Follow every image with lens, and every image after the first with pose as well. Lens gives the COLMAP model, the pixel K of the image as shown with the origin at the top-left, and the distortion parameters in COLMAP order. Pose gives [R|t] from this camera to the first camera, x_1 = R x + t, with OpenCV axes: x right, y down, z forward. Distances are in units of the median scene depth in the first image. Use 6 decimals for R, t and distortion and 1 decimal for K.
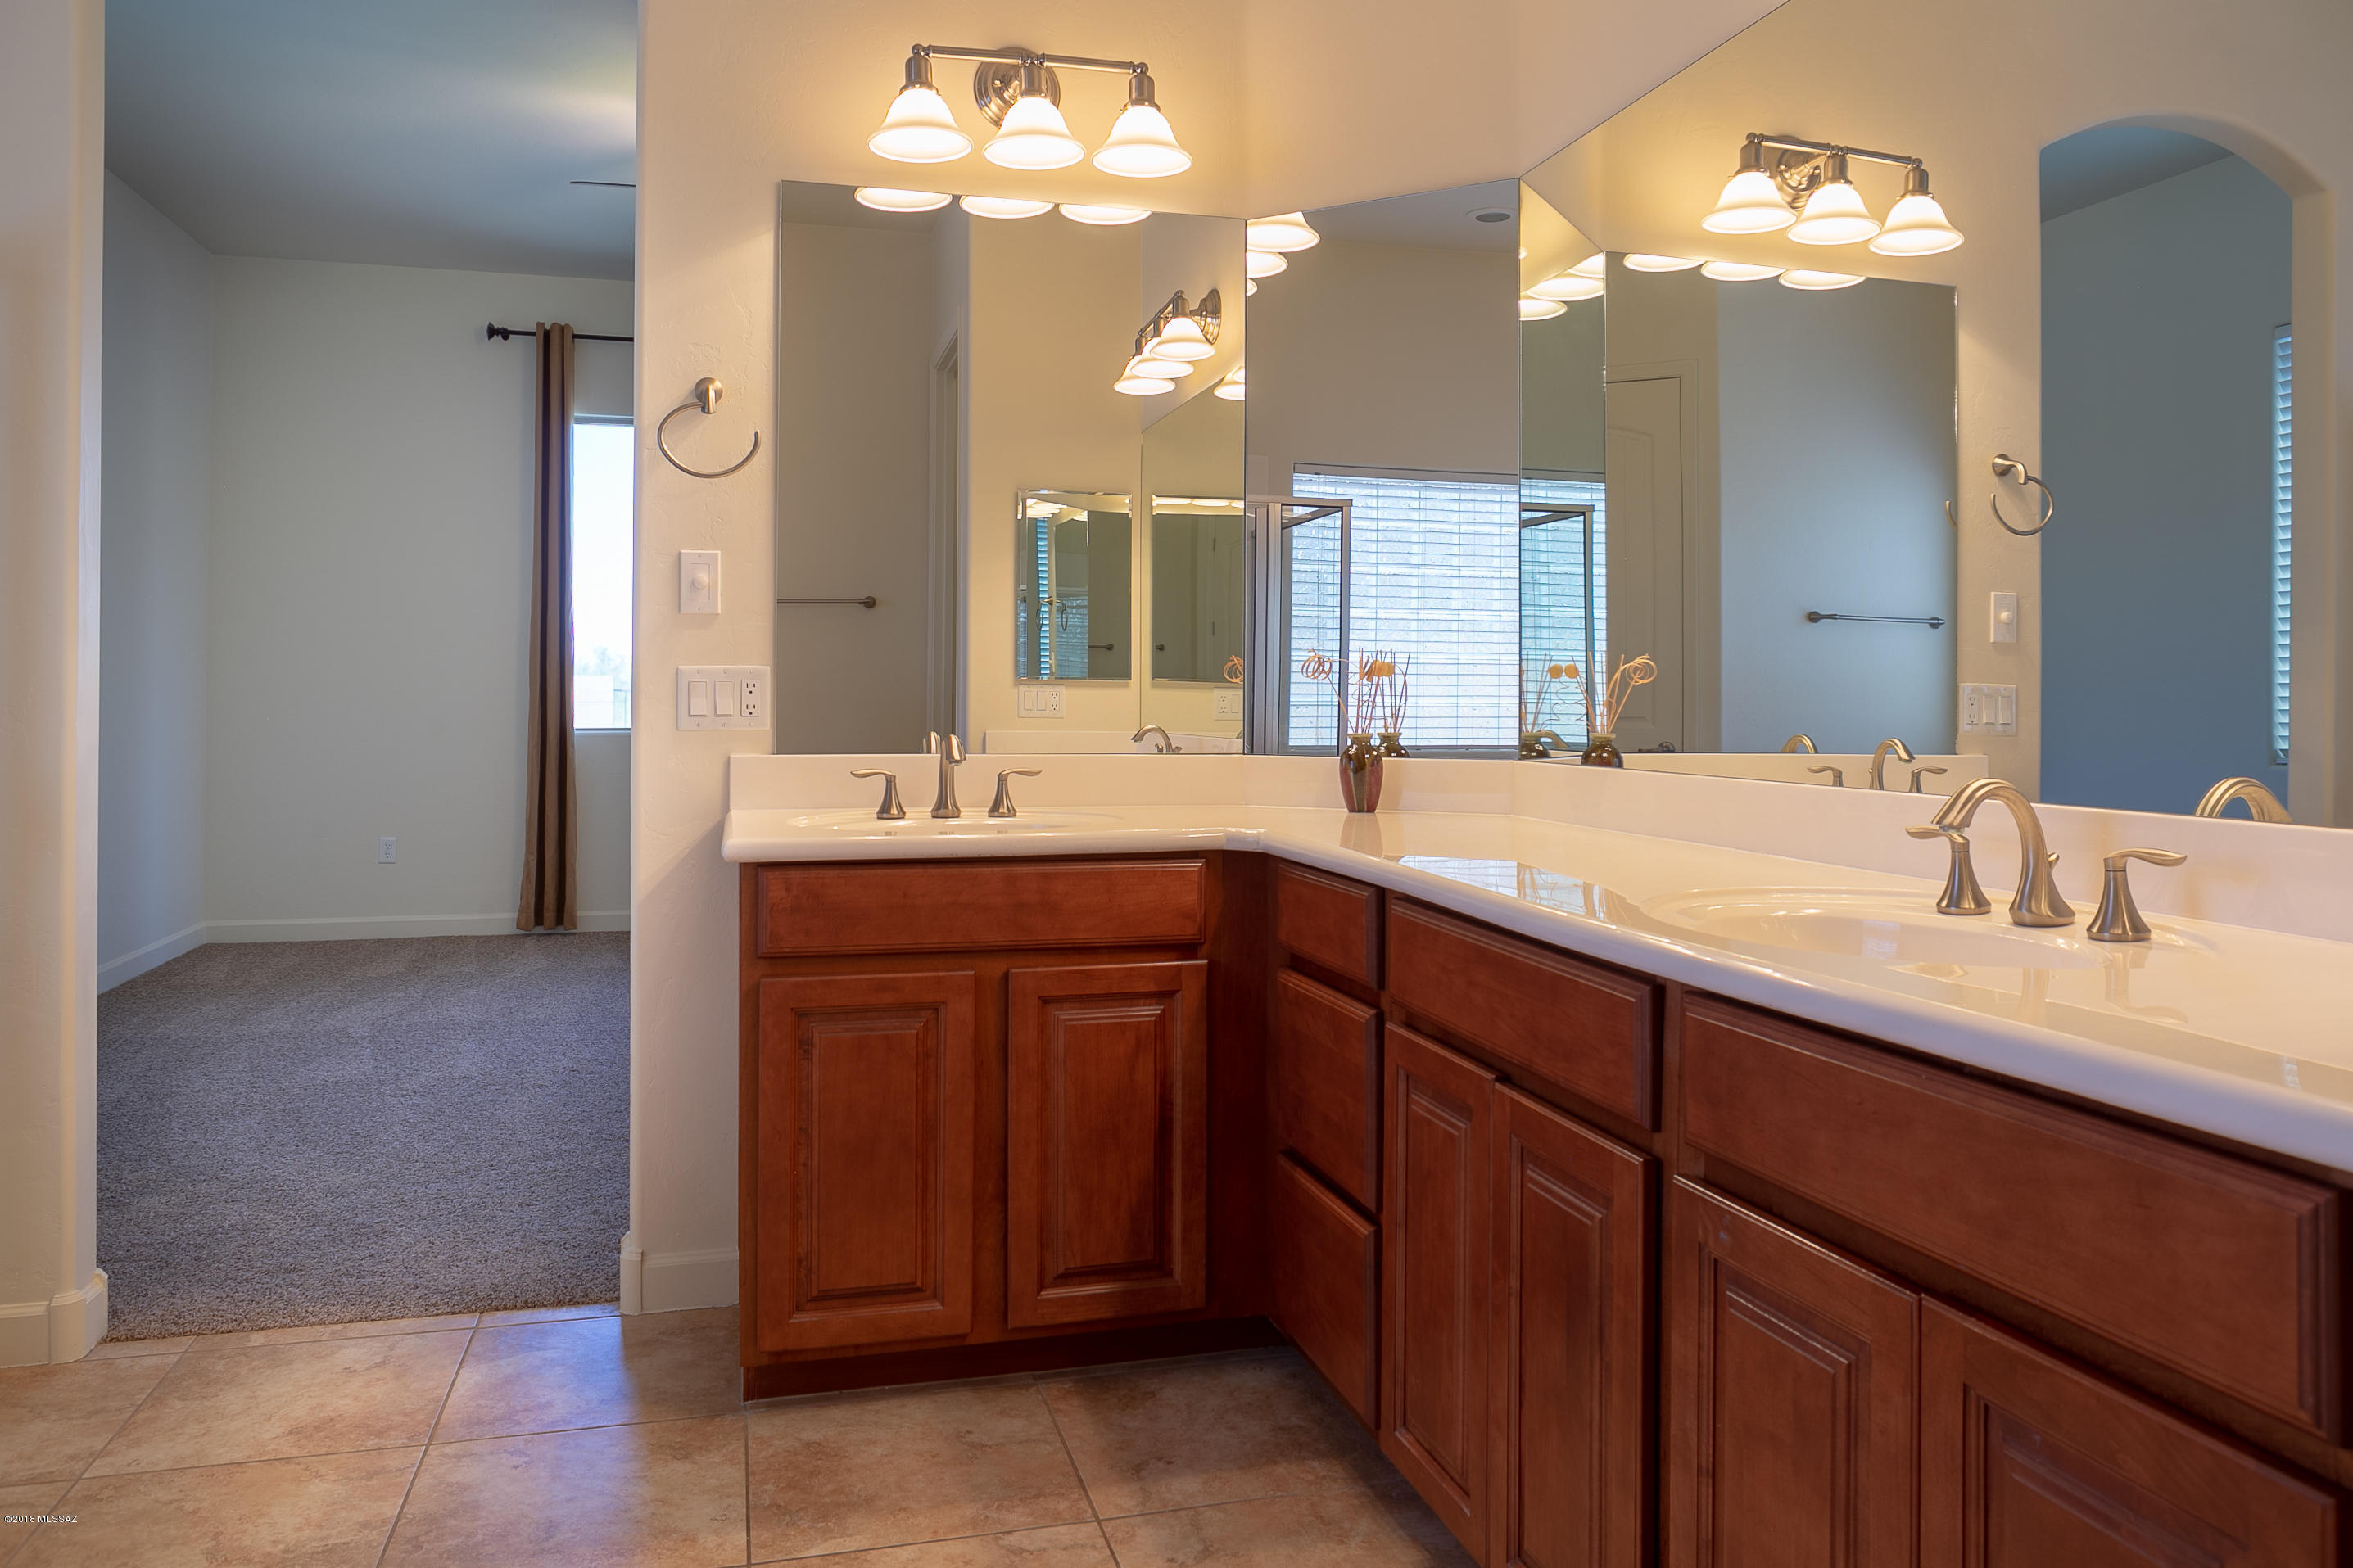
lens RADIAL K [[1598.0, 0, 1144.1], [0, 1598.0, 686.1], [0, 0, 1]] dist [-0.031242, 0.013280]
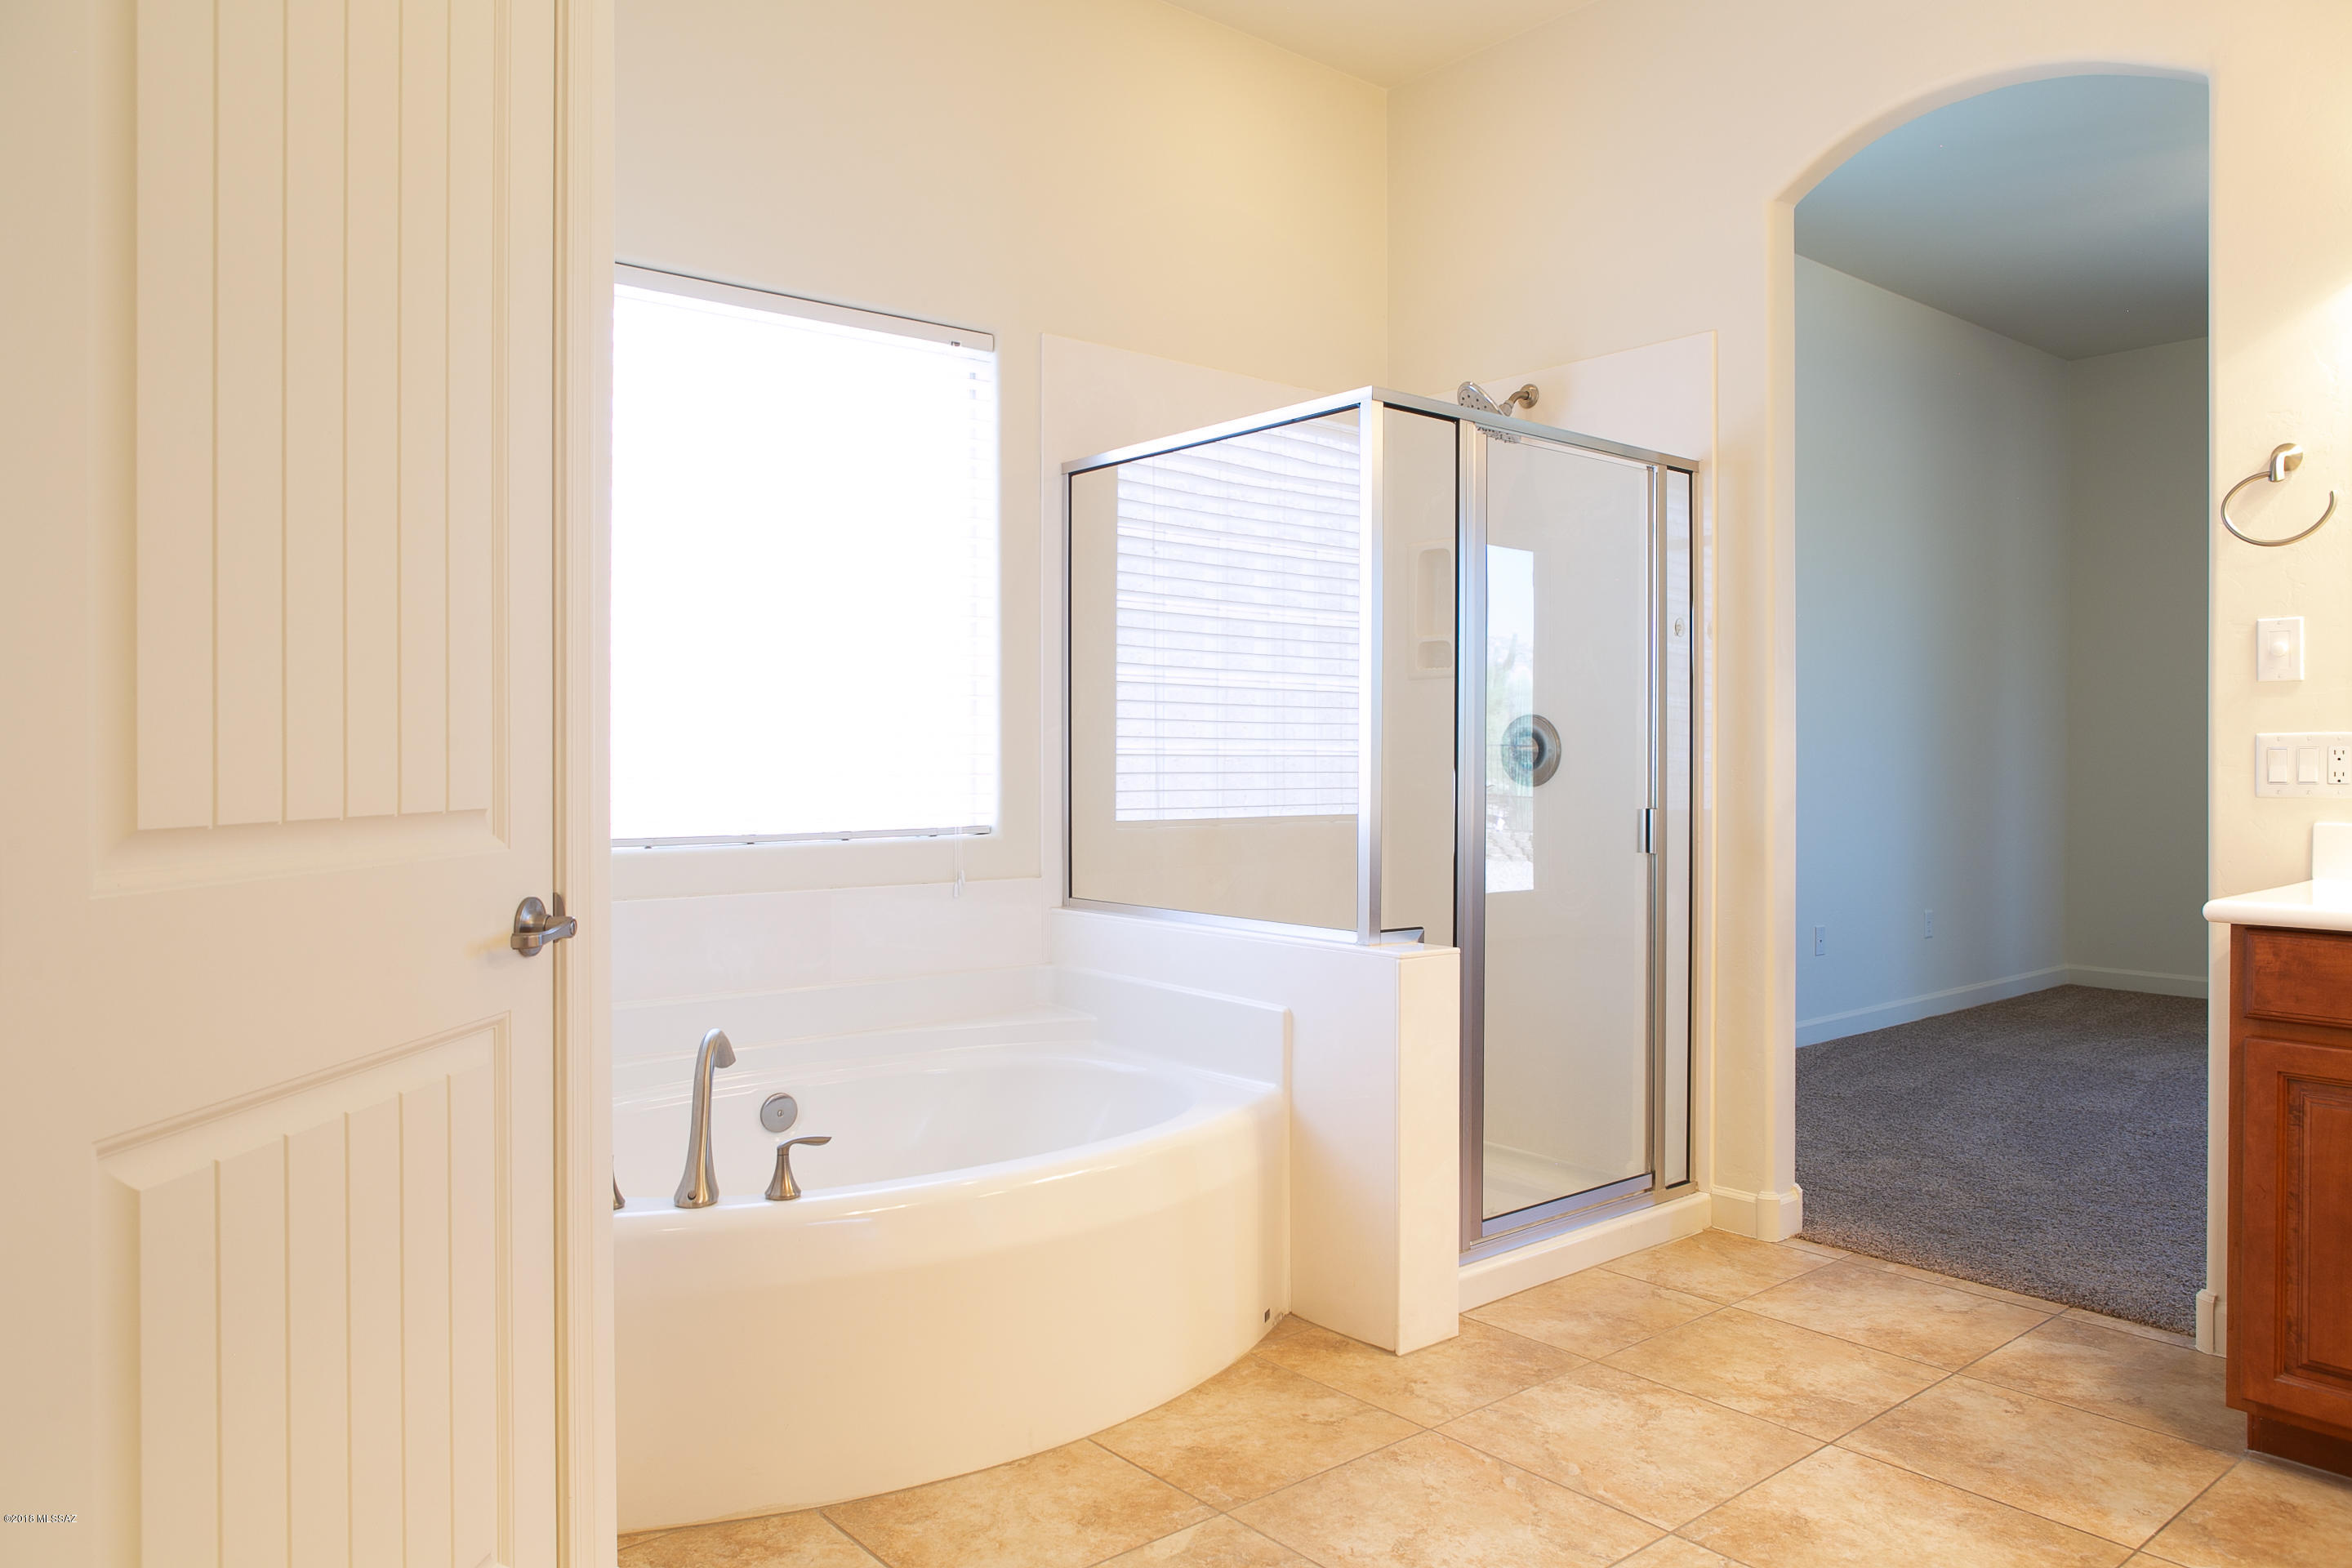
lens RADIAL K [[1597.5, 0, 1195.8], [0, 1597.5, 773.5], [0, 0, 1]] dist [-0.031242, 0.013280]
pose [[0.413194, 0.003612, -0.910636, 0.405373], [0.010623, 0.999905, 0.008786, -0.003871], [0.910581, -0.013305, 0.413117, -0.040059]]
